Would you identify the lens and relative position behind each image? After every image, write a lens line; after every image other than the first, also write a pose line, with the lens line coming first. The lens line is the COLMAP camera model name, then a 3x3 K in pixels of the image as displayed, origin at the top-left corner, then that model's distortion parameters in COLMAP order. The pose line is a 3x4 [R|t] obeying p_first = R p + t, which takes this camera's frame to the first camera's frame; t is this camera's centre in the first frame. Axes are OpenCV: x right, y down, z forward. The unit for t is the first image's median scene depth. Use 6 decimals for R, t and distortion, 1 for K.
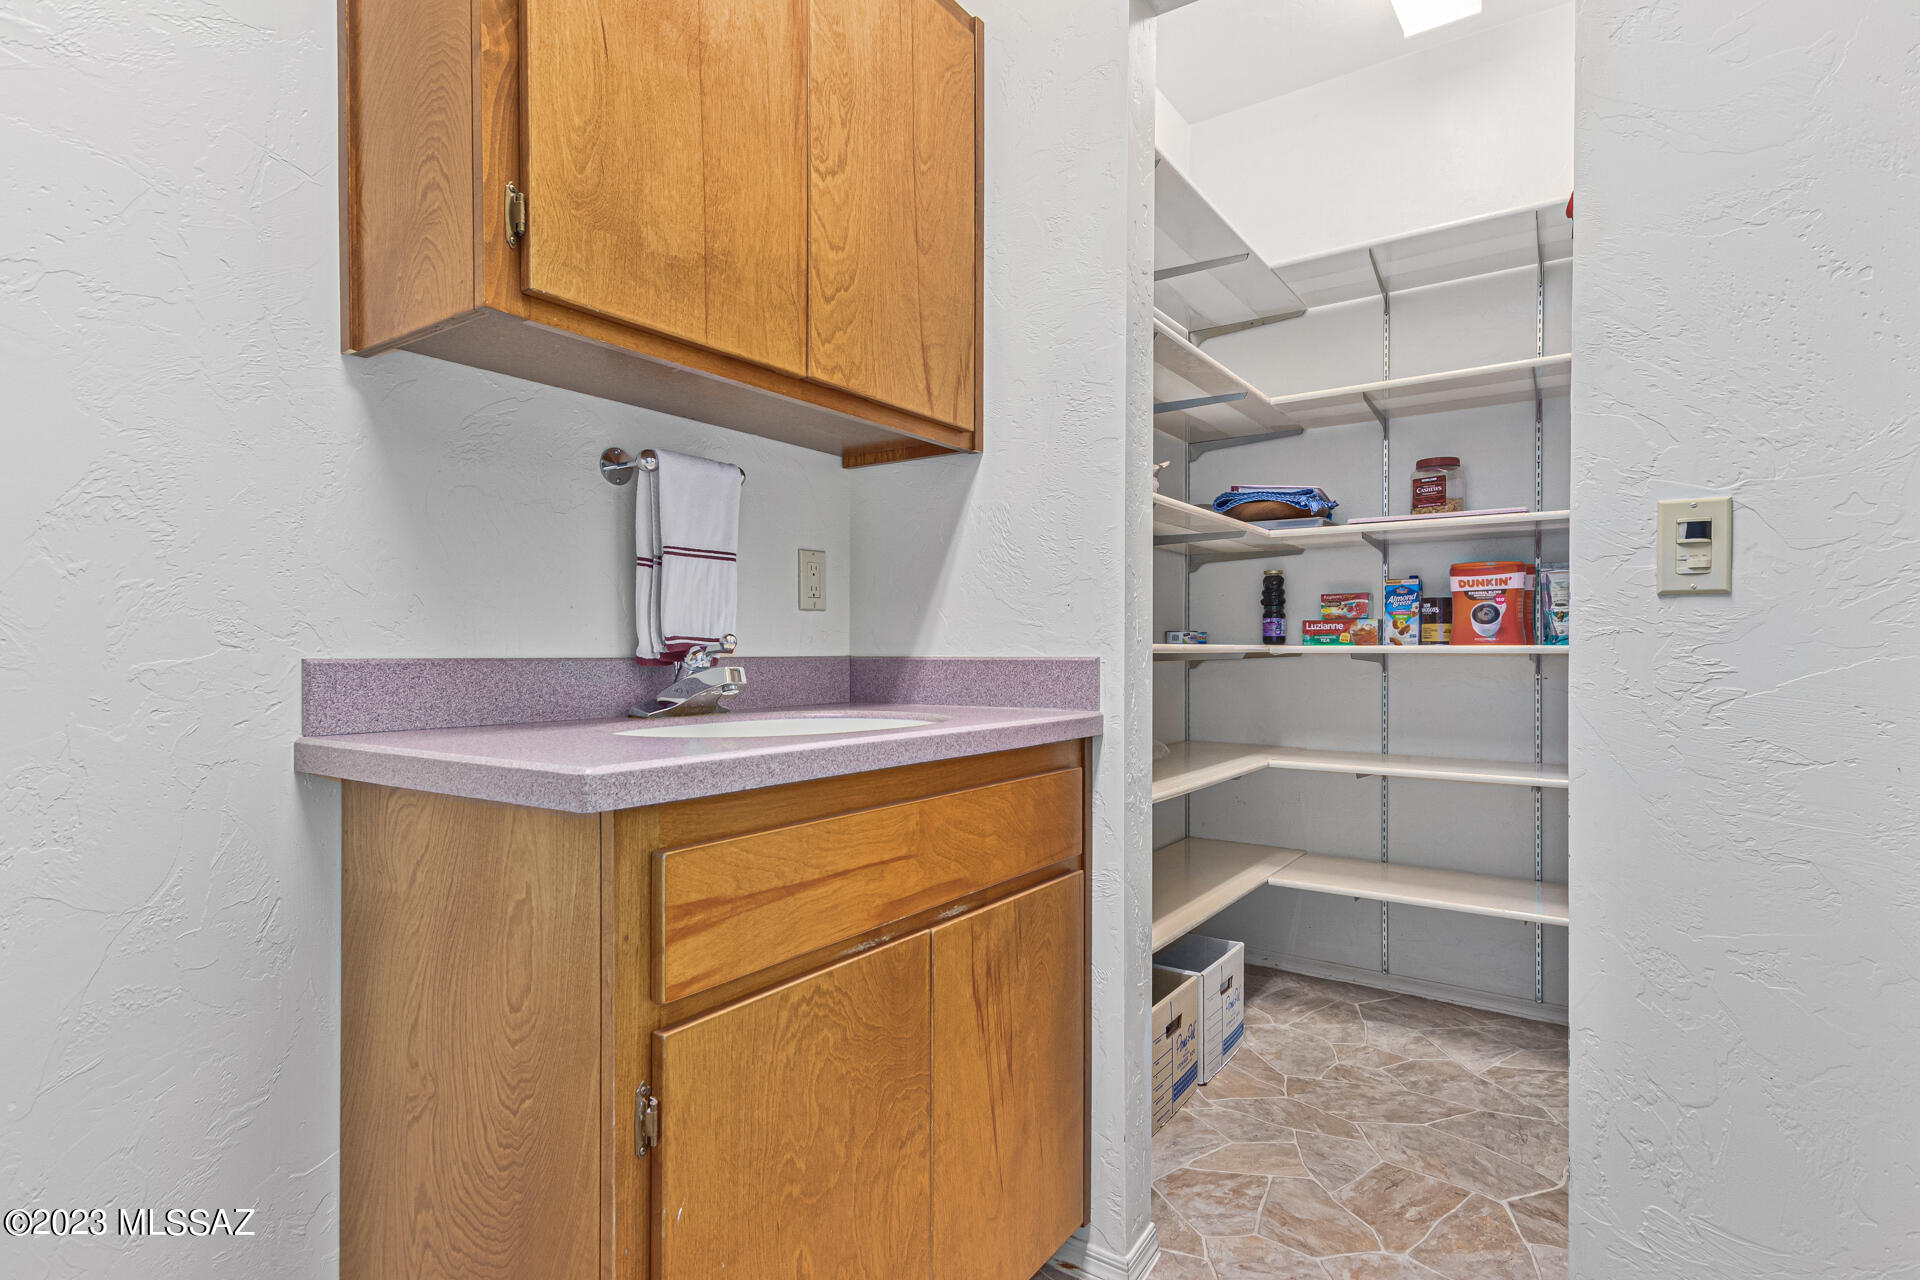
lens RADIAL K [[964.1, 0, 960.0], [0, 964.1, 640.0], [0, 0, 1]] dist [0.009556, 0.000993]
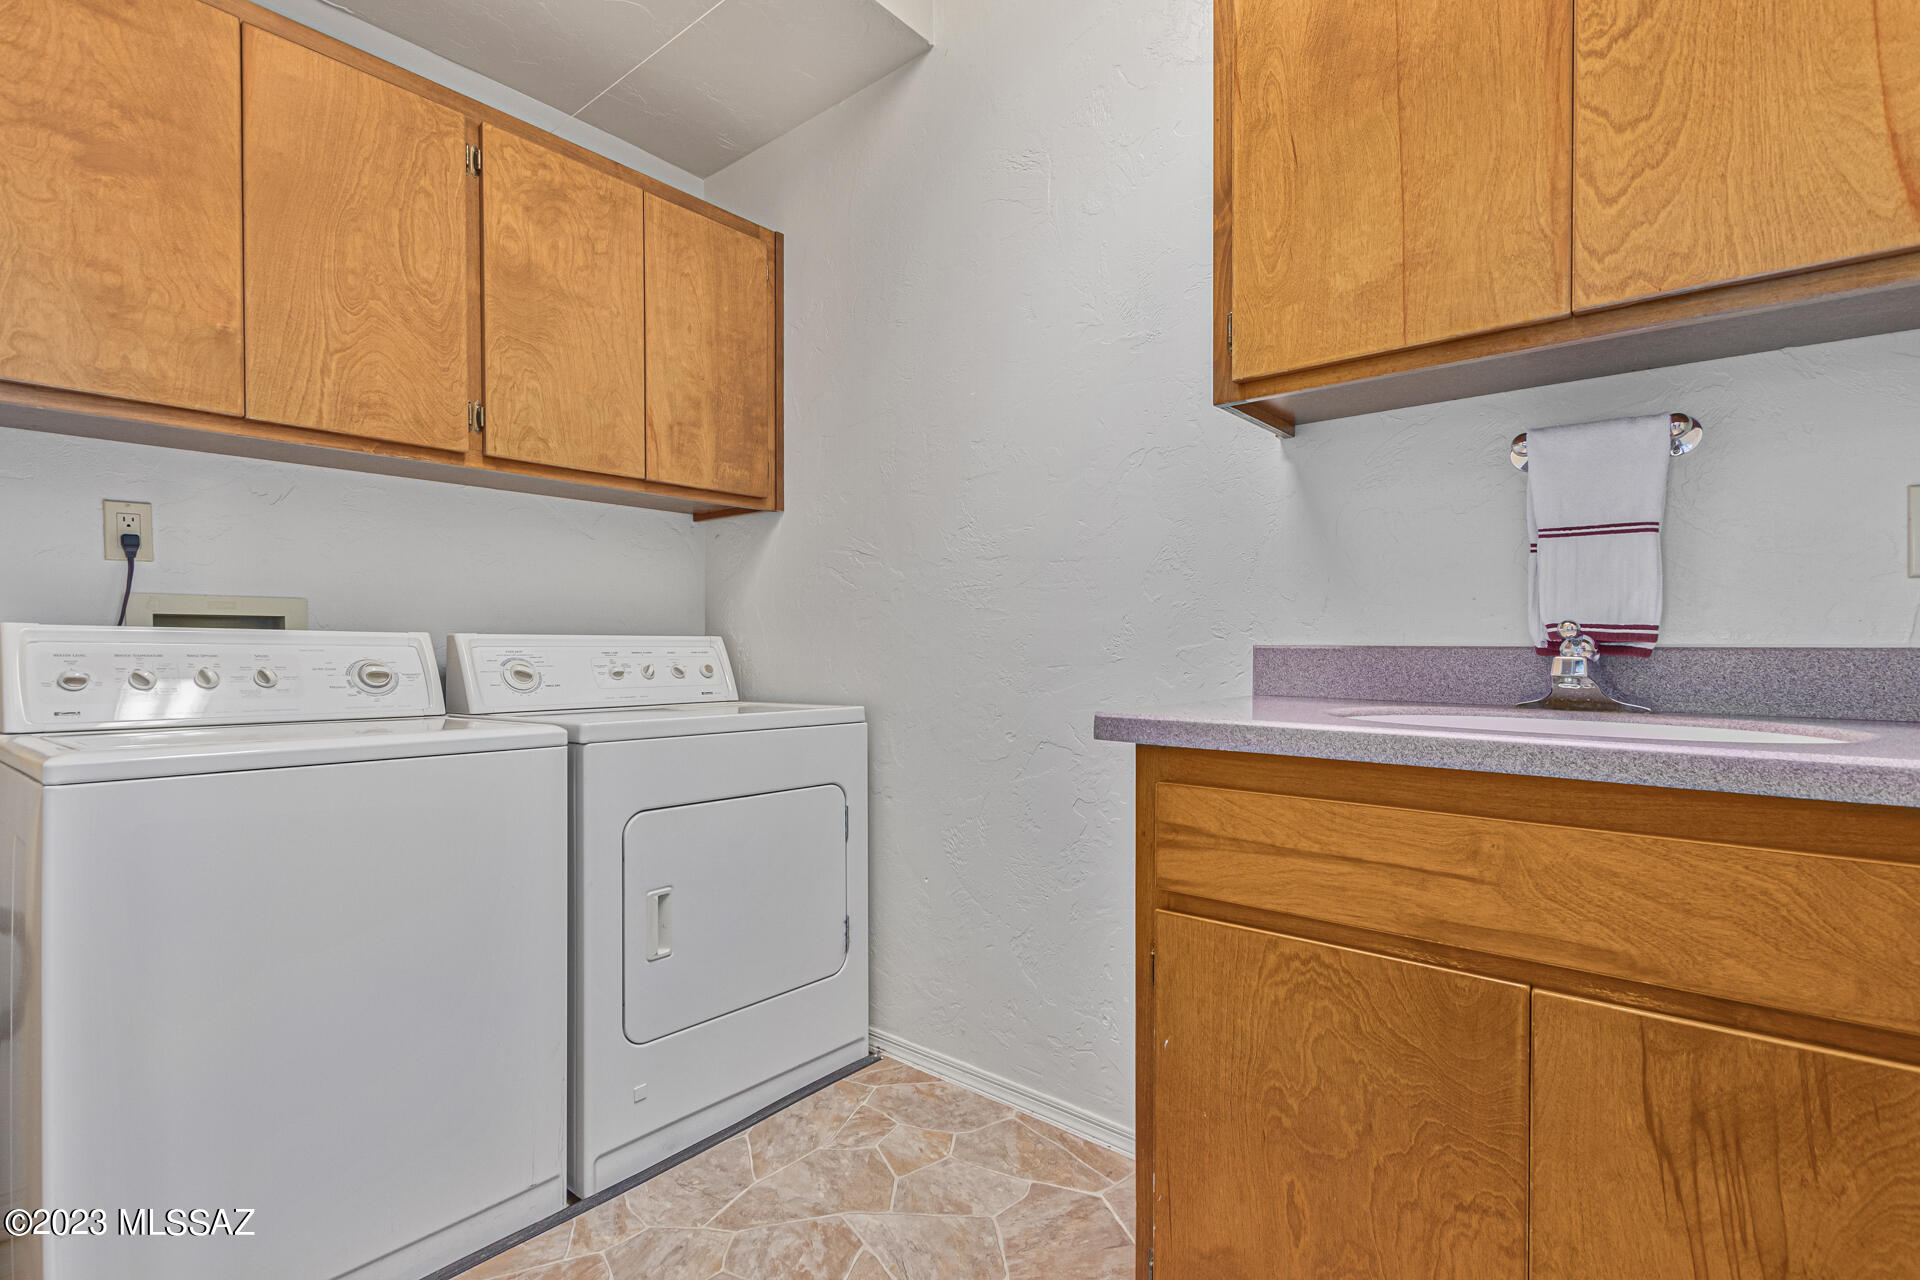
lens RADIAL K [[904.2, 0, 960.0], [0, 904.2, 640.0], [0, 0, 1]] dist [-0.001095, -0.000836]
pose [[-0.082793, -0.005060, -0.996554, 0.751006], [0.010028, 0.999932, -0.005910, 0.013437], [0.996516, -0.010483, -0.082737, 0.596398]]
